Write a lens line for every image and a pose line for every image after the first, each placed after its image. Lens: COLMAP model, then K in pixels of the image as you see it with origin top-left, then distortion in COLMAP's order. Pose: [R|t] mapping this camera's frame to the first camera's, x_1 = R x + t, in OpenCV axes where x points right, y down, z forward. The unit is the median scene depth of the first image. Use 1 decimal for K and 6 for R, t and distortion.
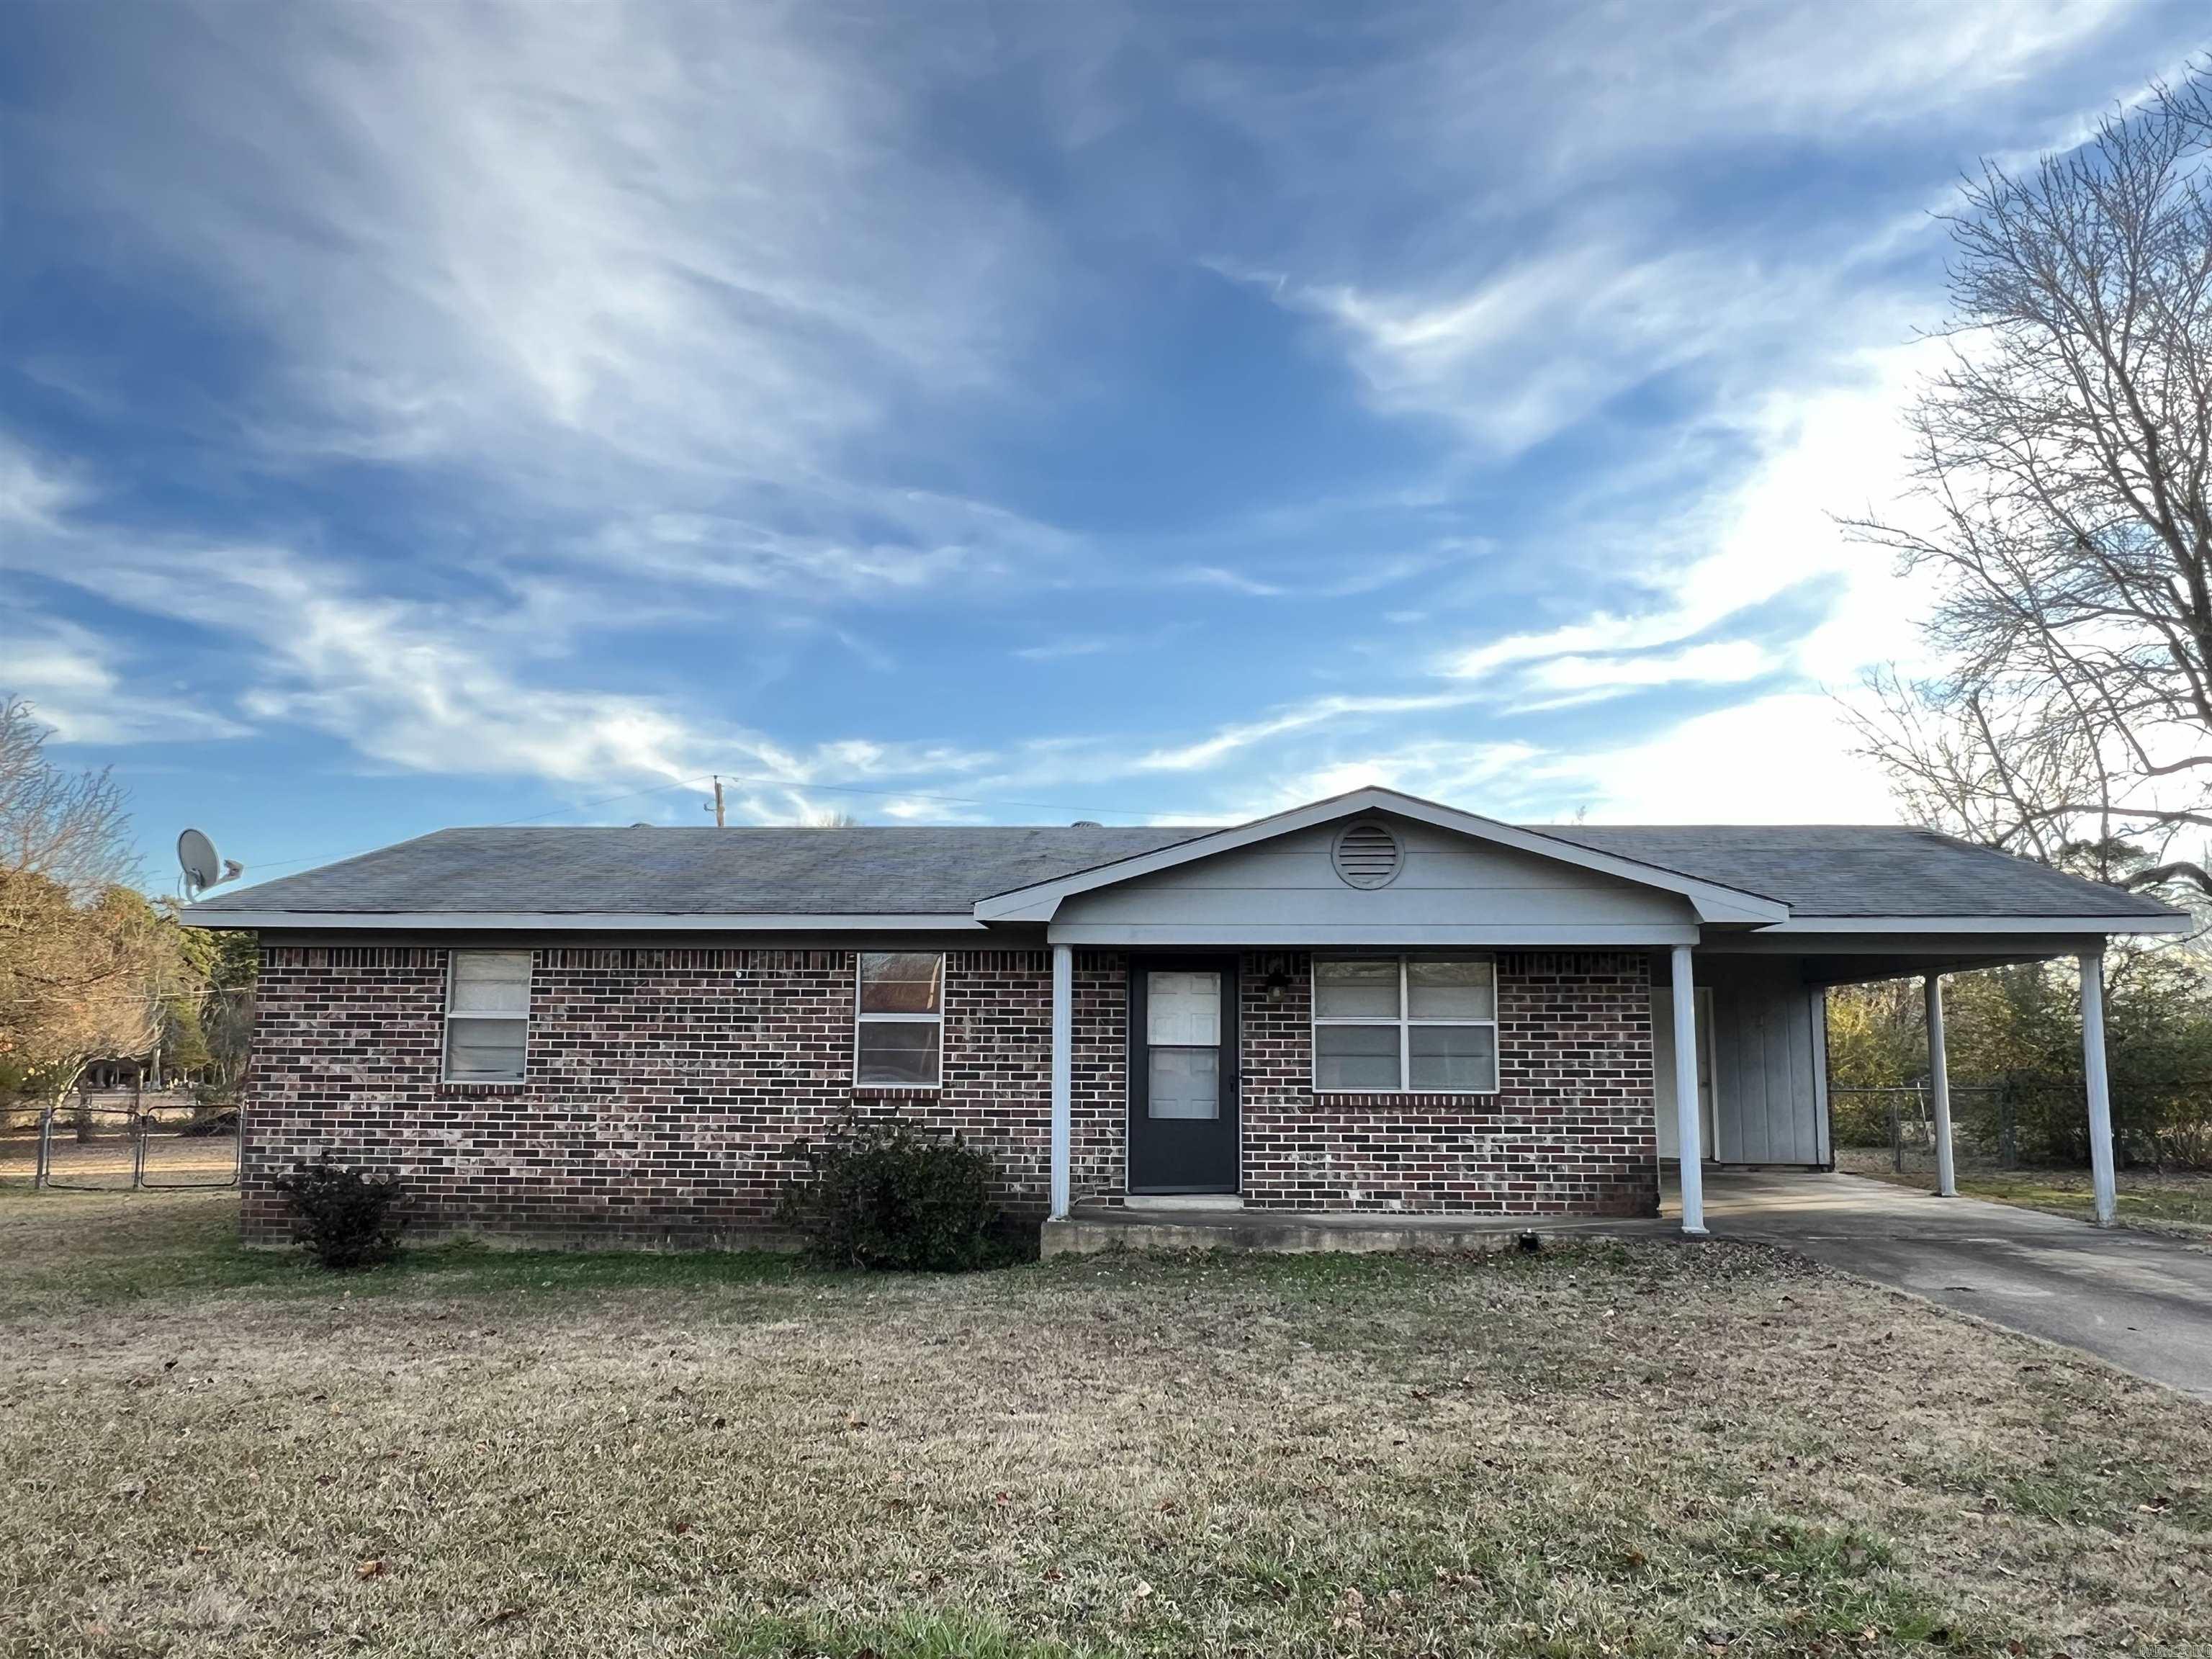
lens RADIAL K [[1545.2, 0, 1154.8], [0, 1545.2, 828.8], [0, 0, 1]] dist [0.021770, -0.004022]
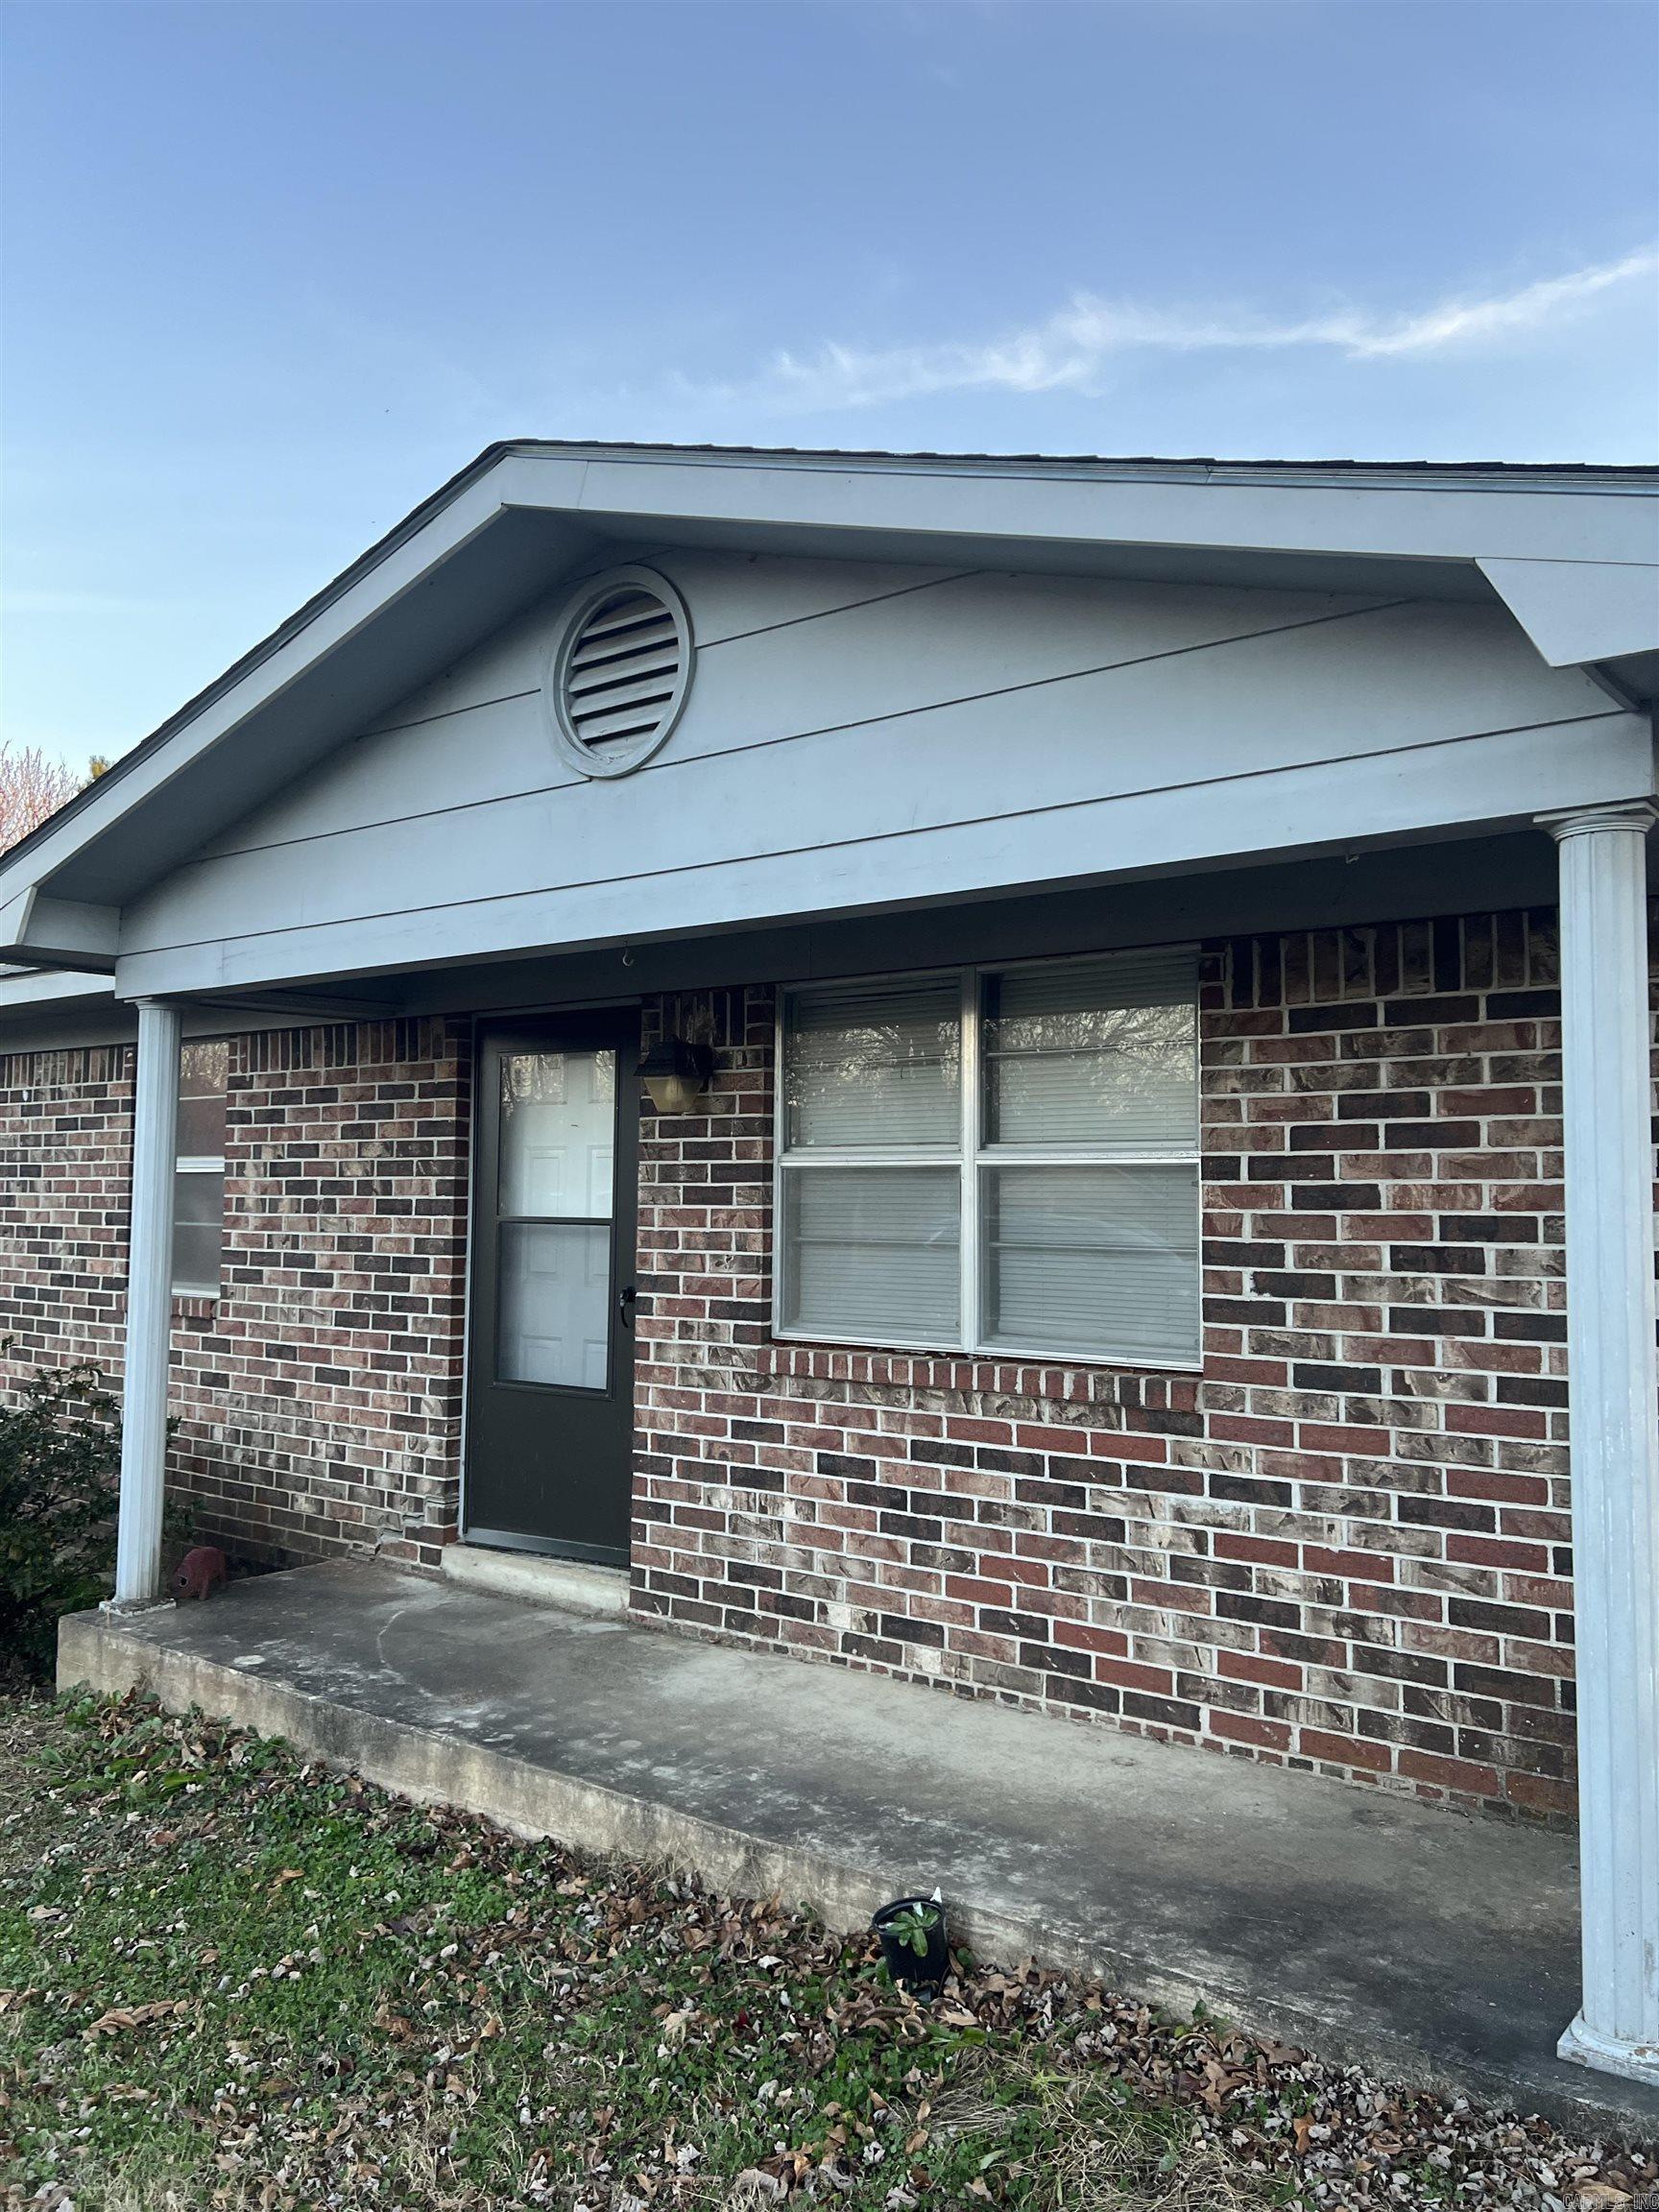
lens RADIAL K [[1654.8, 0, 825.8], [0, 1654.8, 1088.3], [0, 0, 1]] dist [0.062419, -0.060730]
pose [[0.818049, -0.039348, -0.573801, 0.355324], [0.085052, 0.994965, 0.053027, 0.085069], [0.568825, -0.092181, 0.817276, 0.663796]]
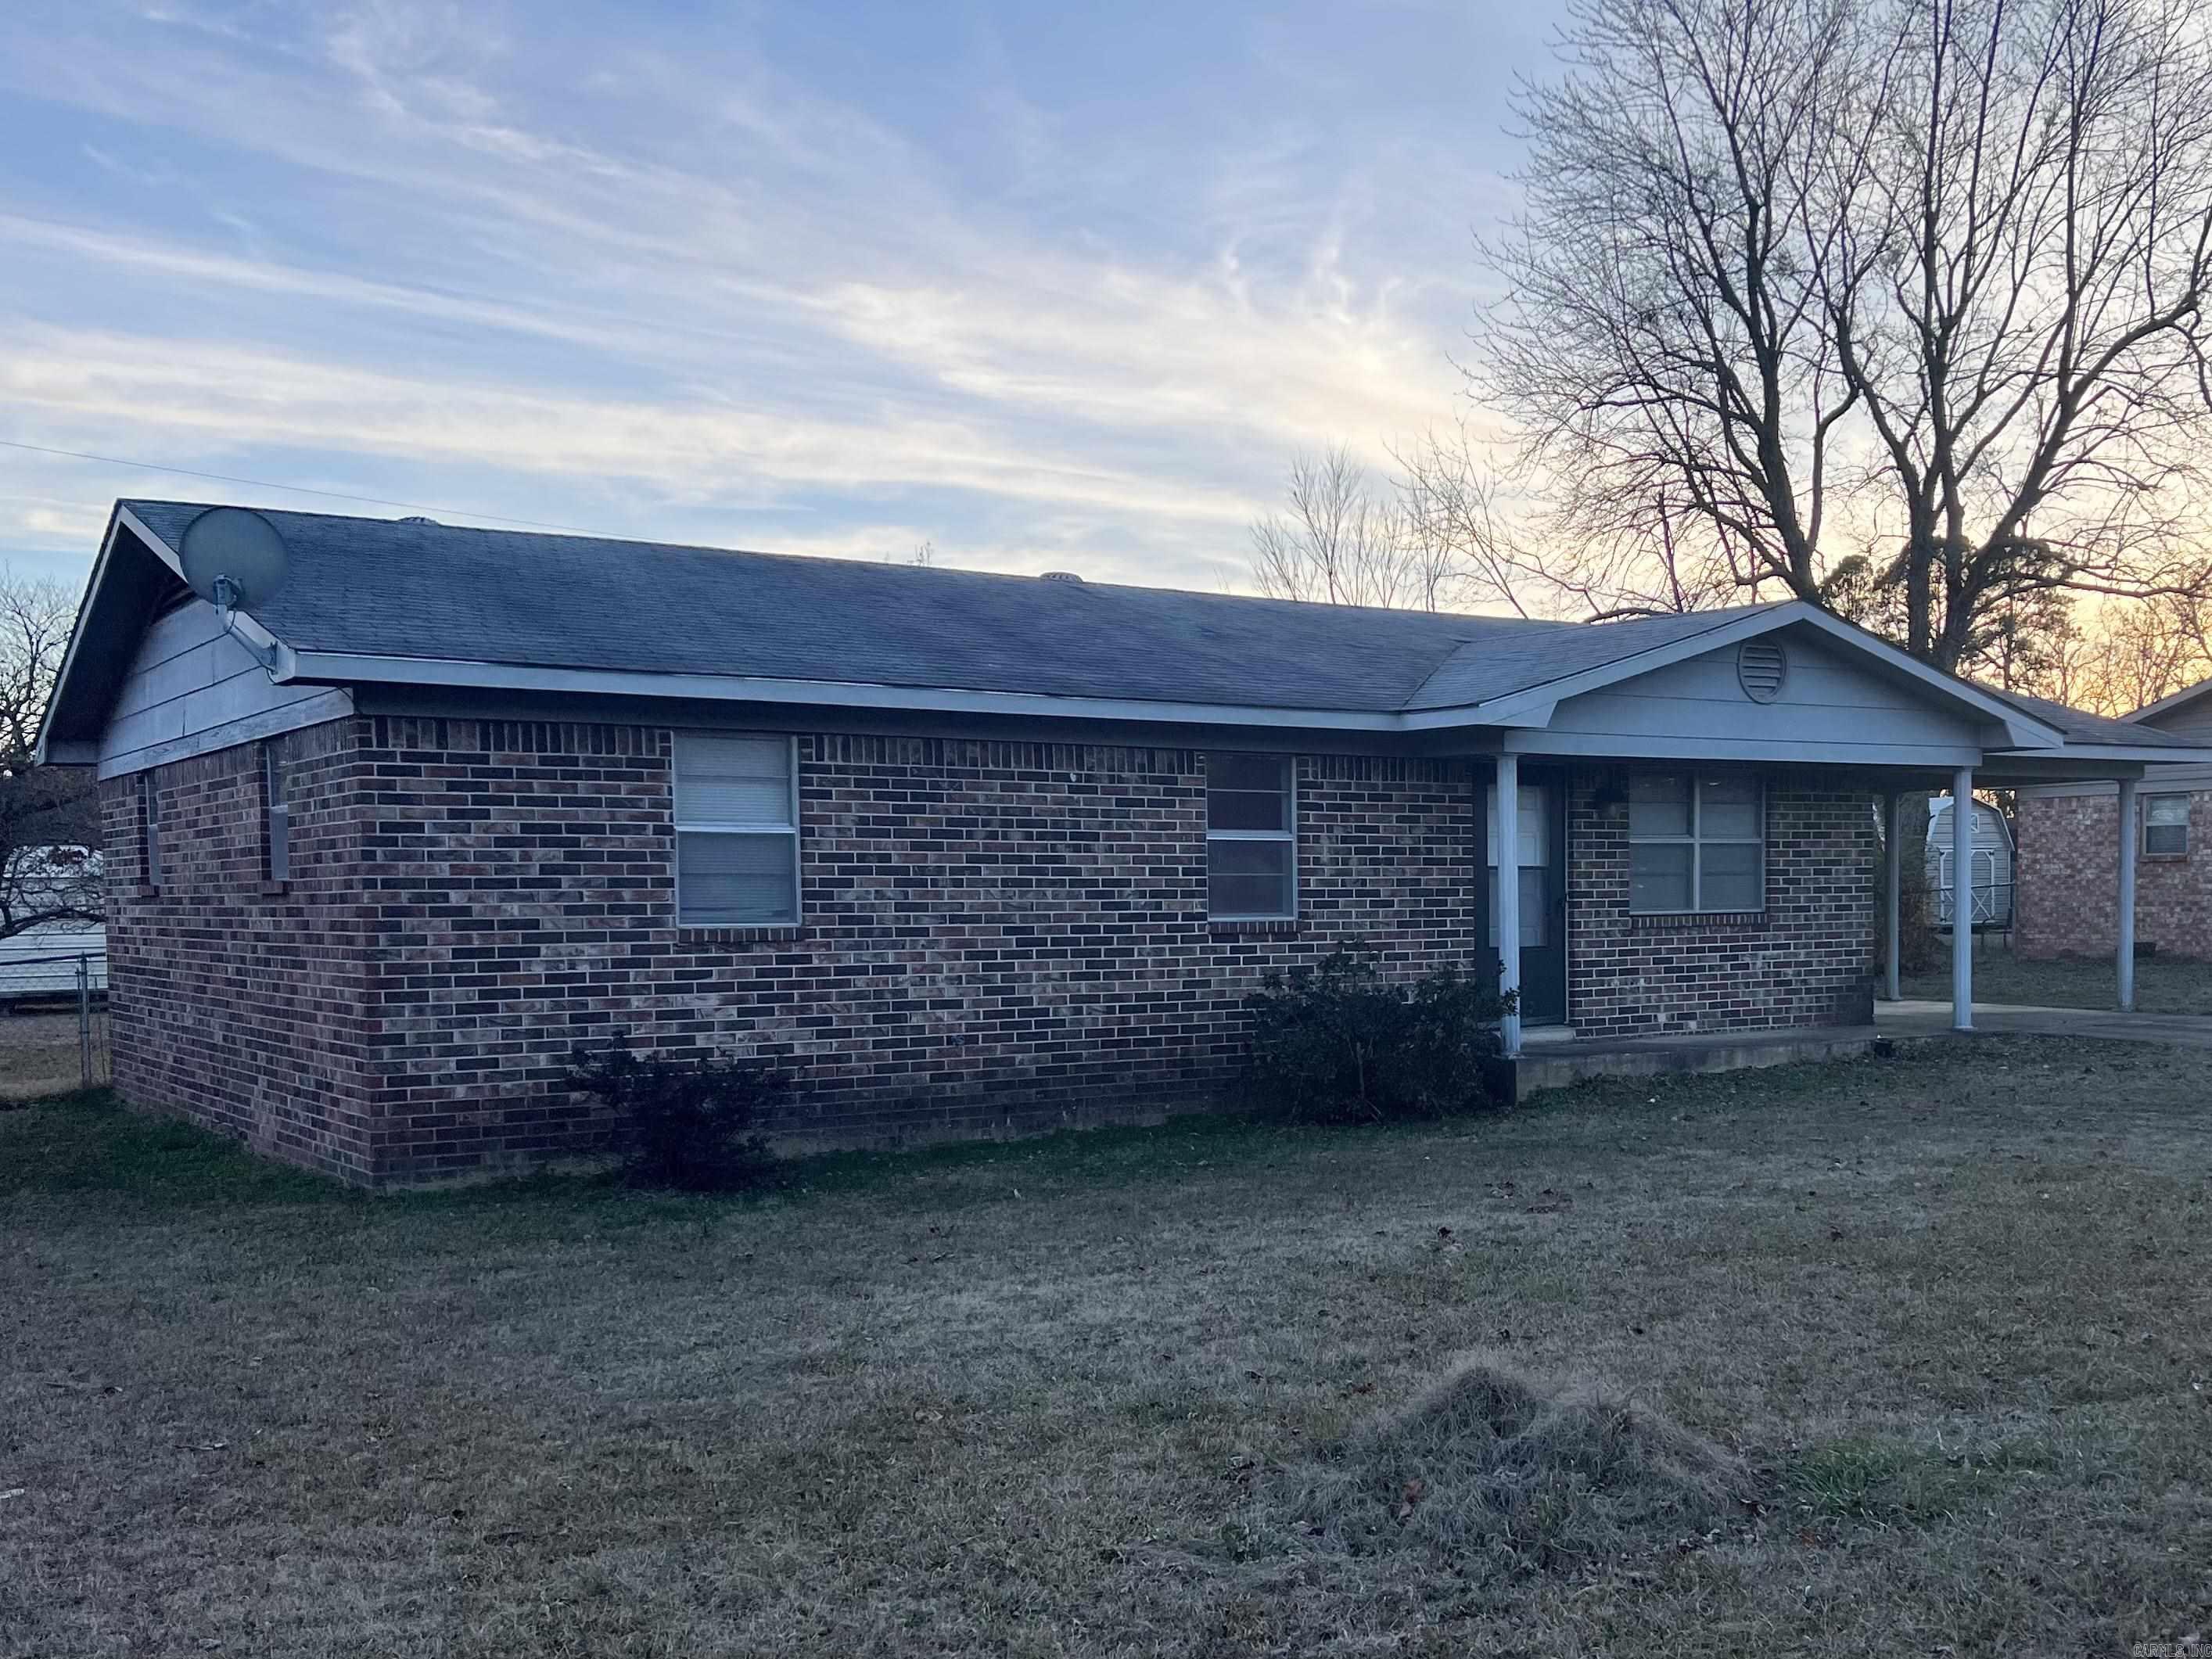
lens RADIAL K [[1654.8, 0, 1106.7], [0, 1654.8, 886.8], [0, 0, 1]] dist [0.062419, -0.060730]
pose [[0.859237, -0.014178, 0.511382, -0.684049], [-0.072743, 0.986073, 0.149563, 0.024814], [-0.506380, -0.165710, 0.846239, 0.301778]]
